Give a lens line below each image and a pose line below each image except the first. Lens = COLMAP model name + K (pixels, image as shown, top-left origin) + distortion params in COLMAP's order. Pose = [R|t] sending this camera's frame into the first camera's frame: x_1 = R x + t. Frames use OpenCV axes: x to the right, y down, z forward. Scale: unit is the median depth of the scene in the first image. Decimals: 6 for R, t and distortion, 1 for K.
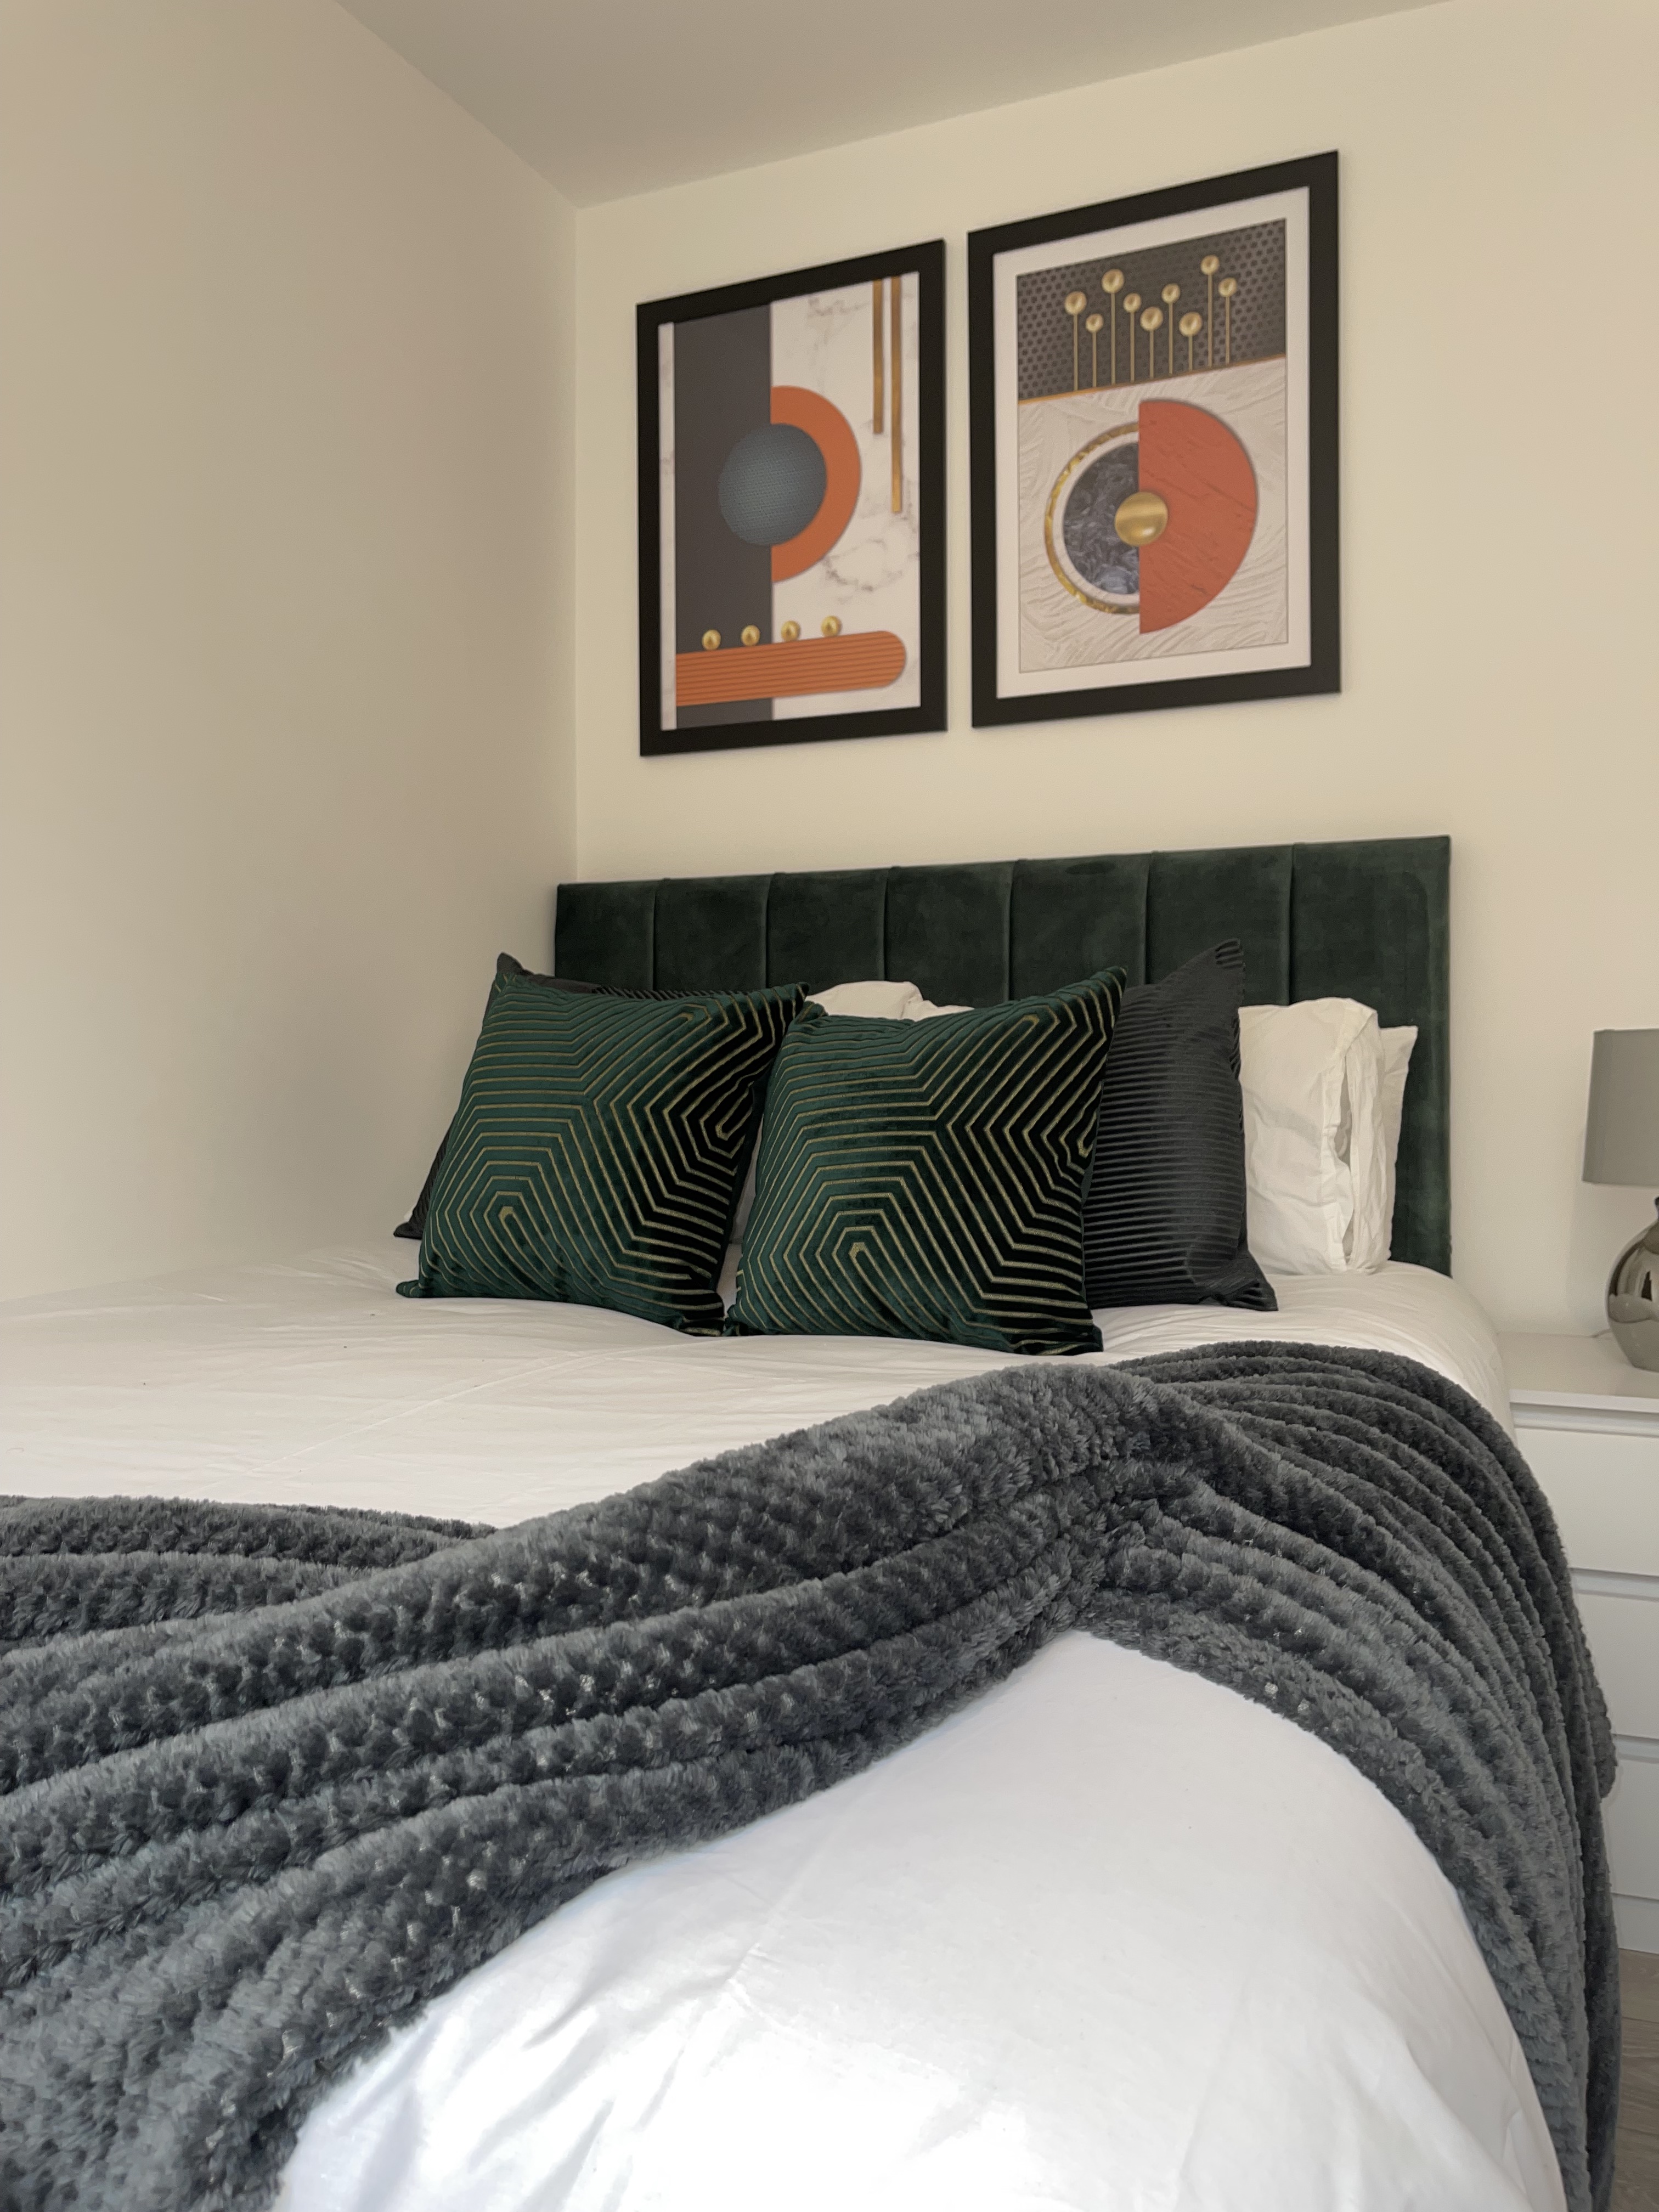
lens RADIAL K [[1657.3, 0, 829.5], [0, 1657.3, 1106.0], [0, 0, 1]] dist [0.012690, -0.007079]
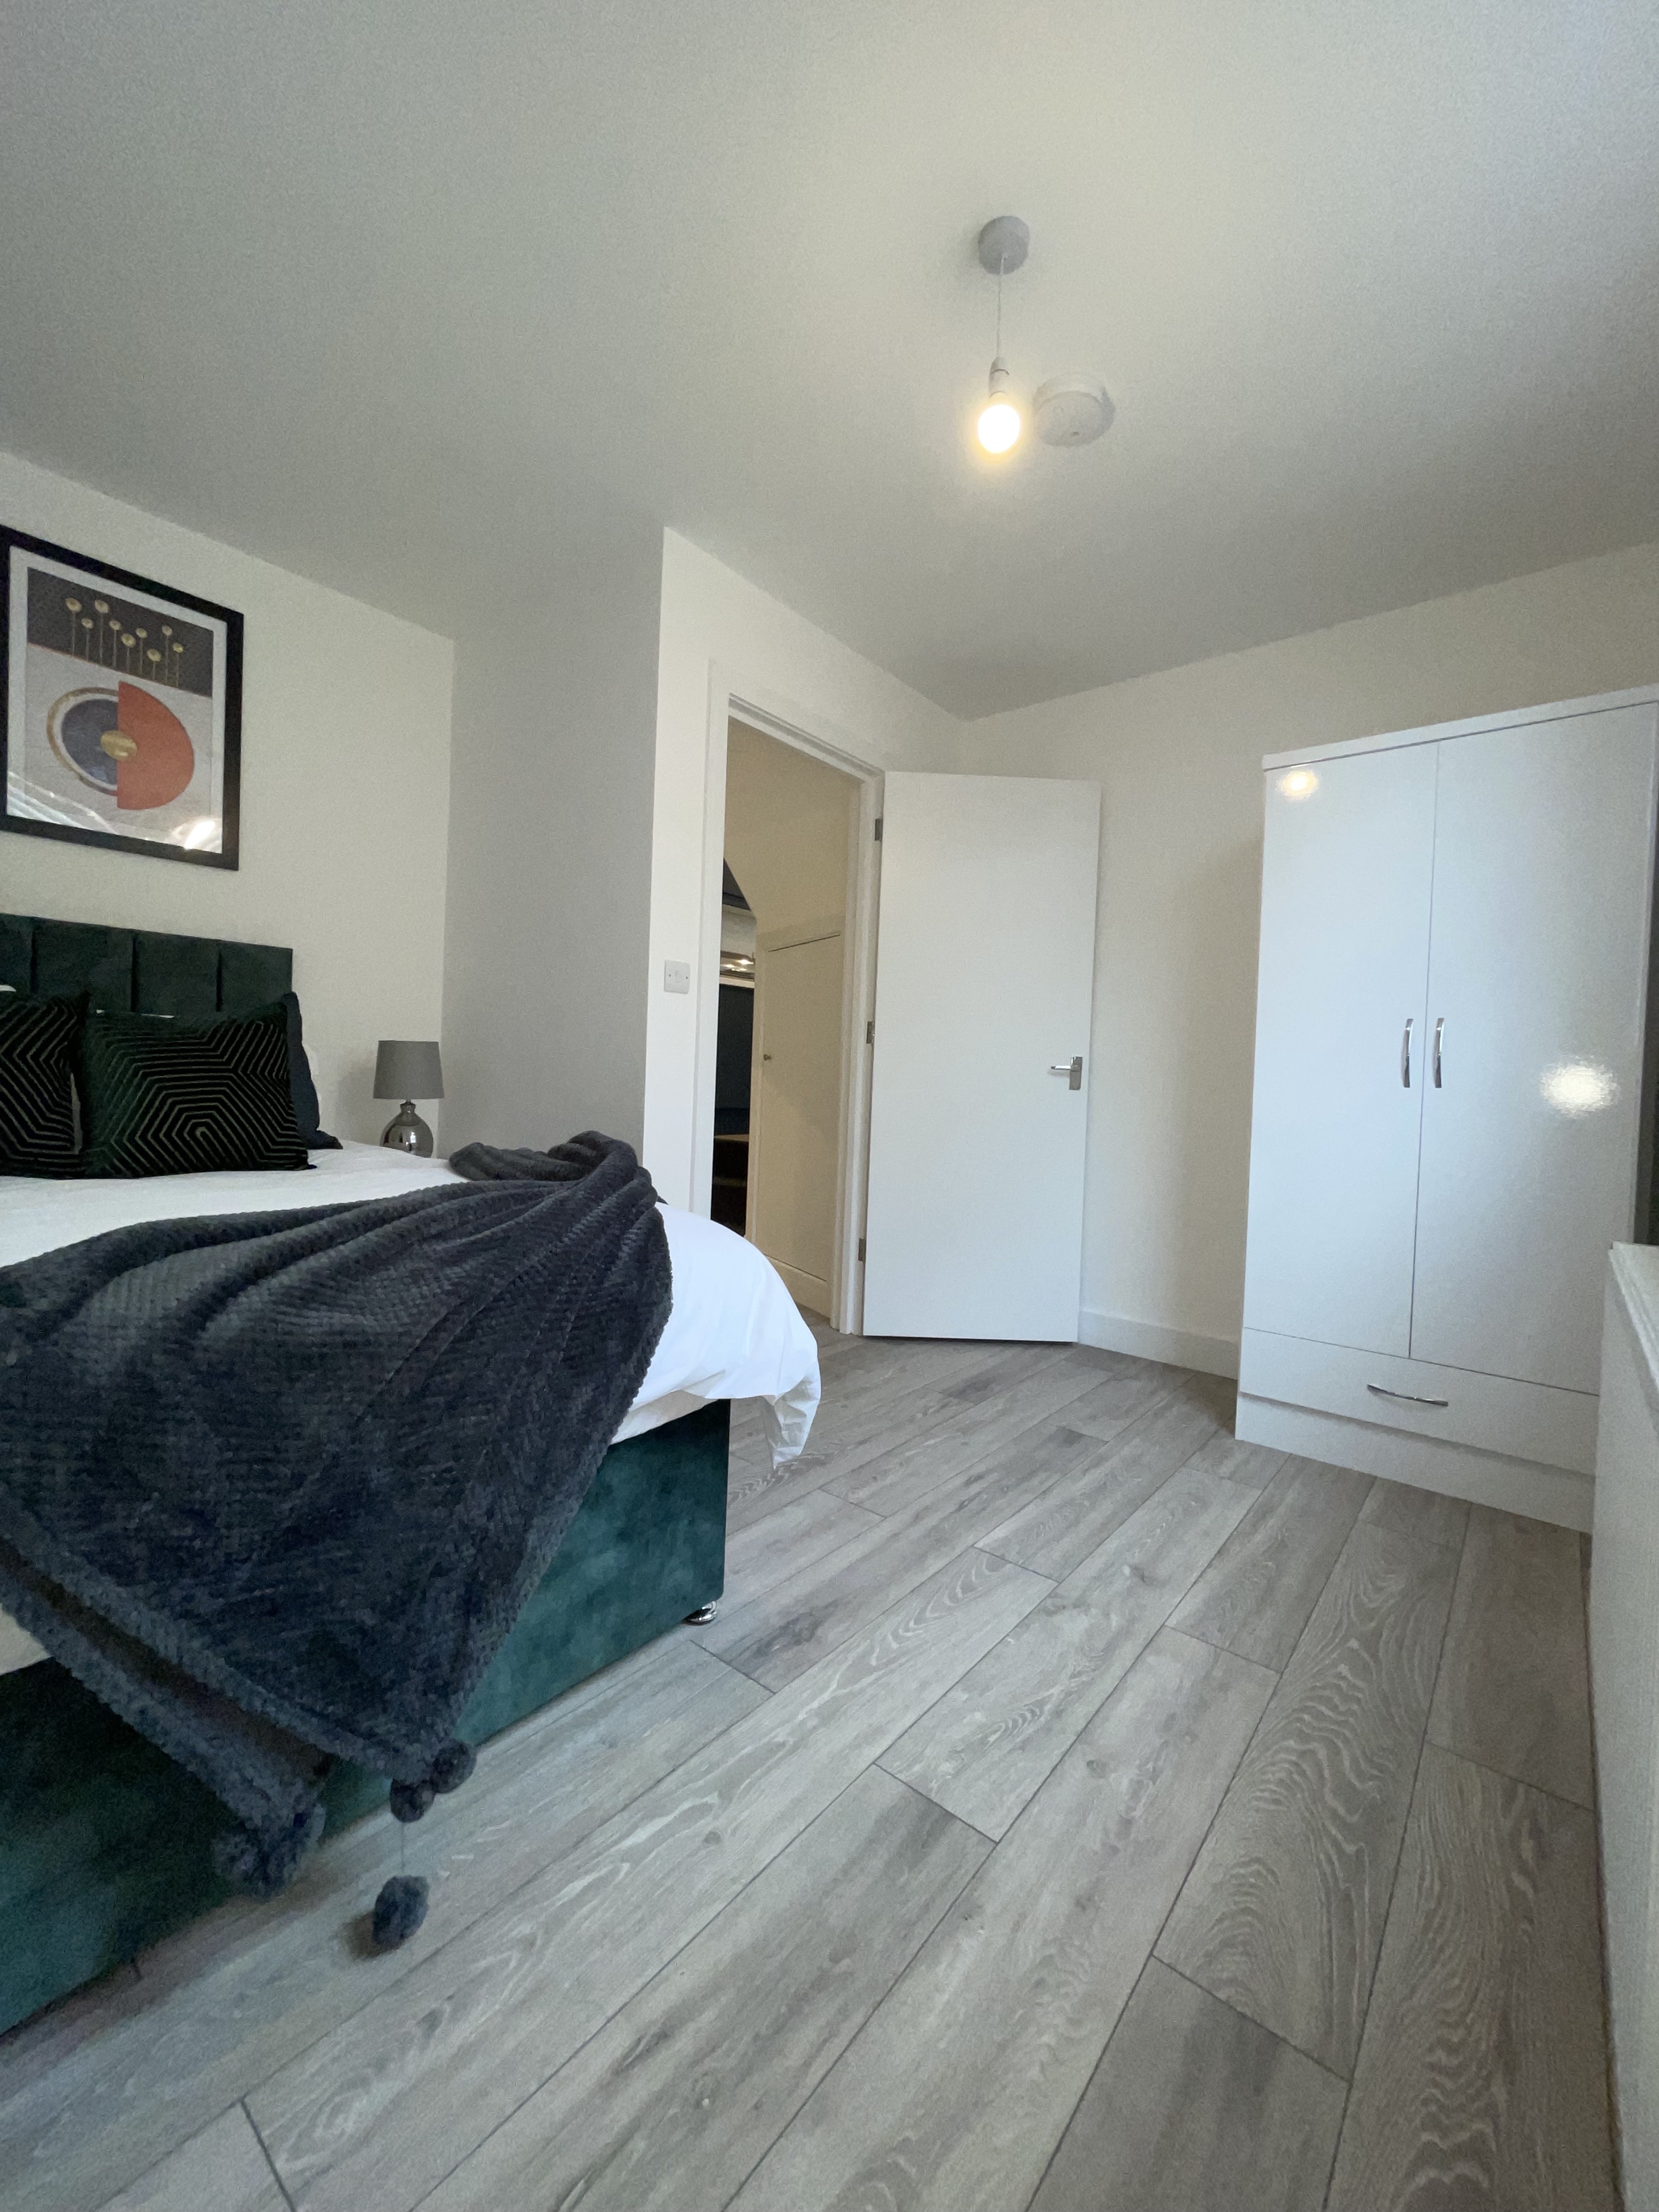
lens RADIAL K [[876.4, 0, 829.5], [0, 876.4, 1106.0], [0, 0, 1]] dist [-0.011308, 0.000237]
pose [[0.263567, -0.015608, 0.964515, -0.535936], [-0.007051, 0.999811, 0.018106, 0.020861], [-0.964615, -0.011573, 0.263407, -0.011215]]
